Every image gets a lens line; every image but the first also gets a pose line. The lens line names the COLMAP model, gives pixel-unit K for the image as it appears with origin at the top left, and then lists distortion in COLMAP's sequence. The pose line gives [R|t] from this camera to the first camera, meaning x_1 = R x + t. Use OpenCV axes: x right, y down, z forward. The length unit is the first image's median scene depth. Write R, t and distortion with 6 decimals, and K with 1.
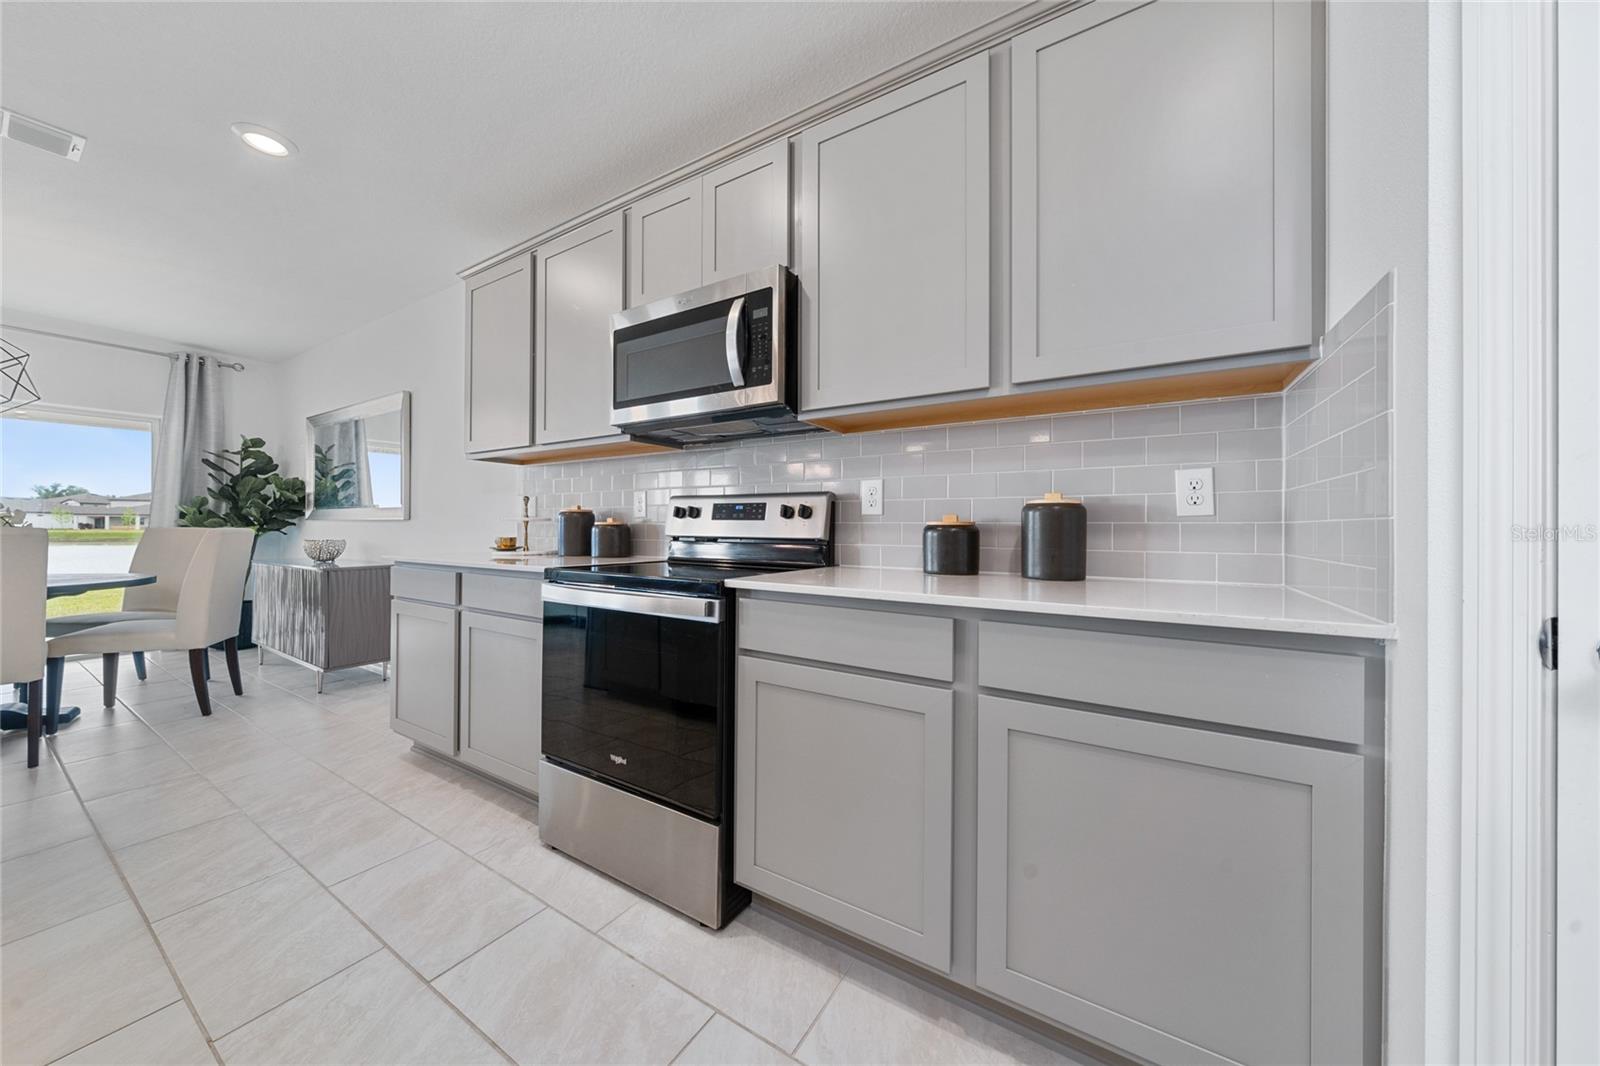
lens RADIAL K [[549.9, 0, 801.7], [0, 549.9, 527.6], [0, 0, 1]] dist [-0.001061, 0.000048]
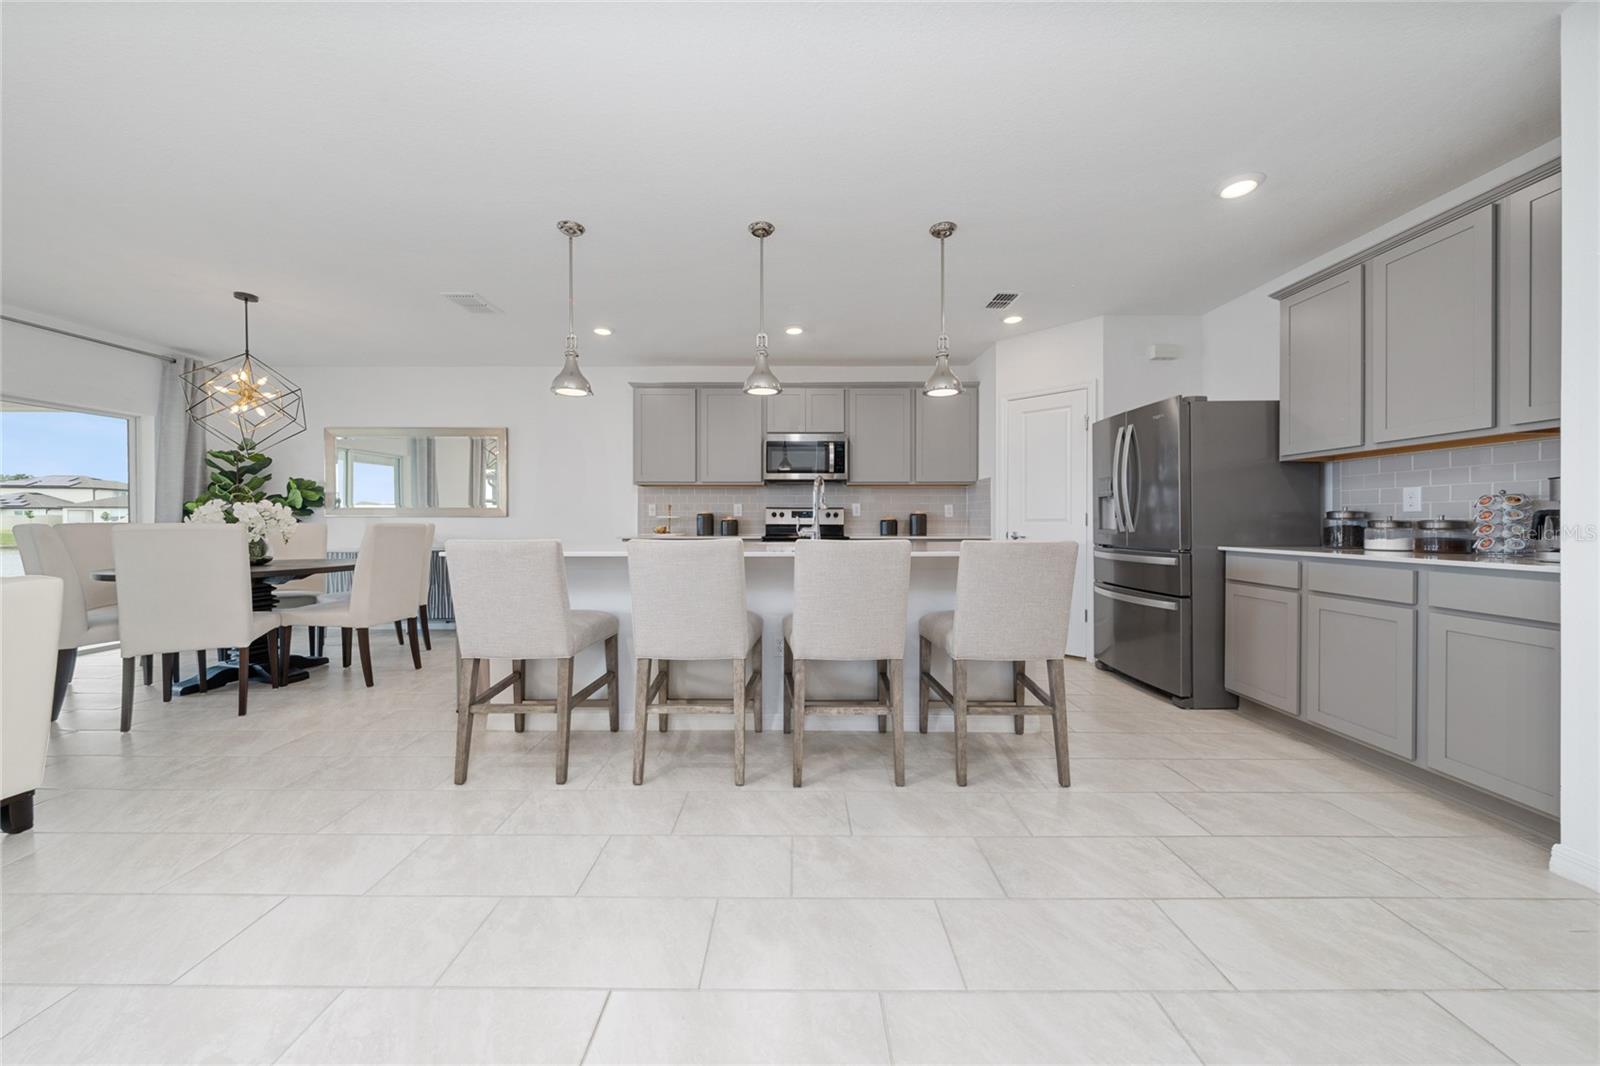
lens RADIAL K [[549.9, 0, 796.4], [0, 549.9, 520.8], [0, 0, 1]] dist [-0.001061, 0.000048]
pose [[0.845577, -0.001664, 0.533851, -1.895287], [0.003394, 0.999992, -0.002259, 0.006805], [-0.533843, 0.003722, 0.845576, -1.427693]]
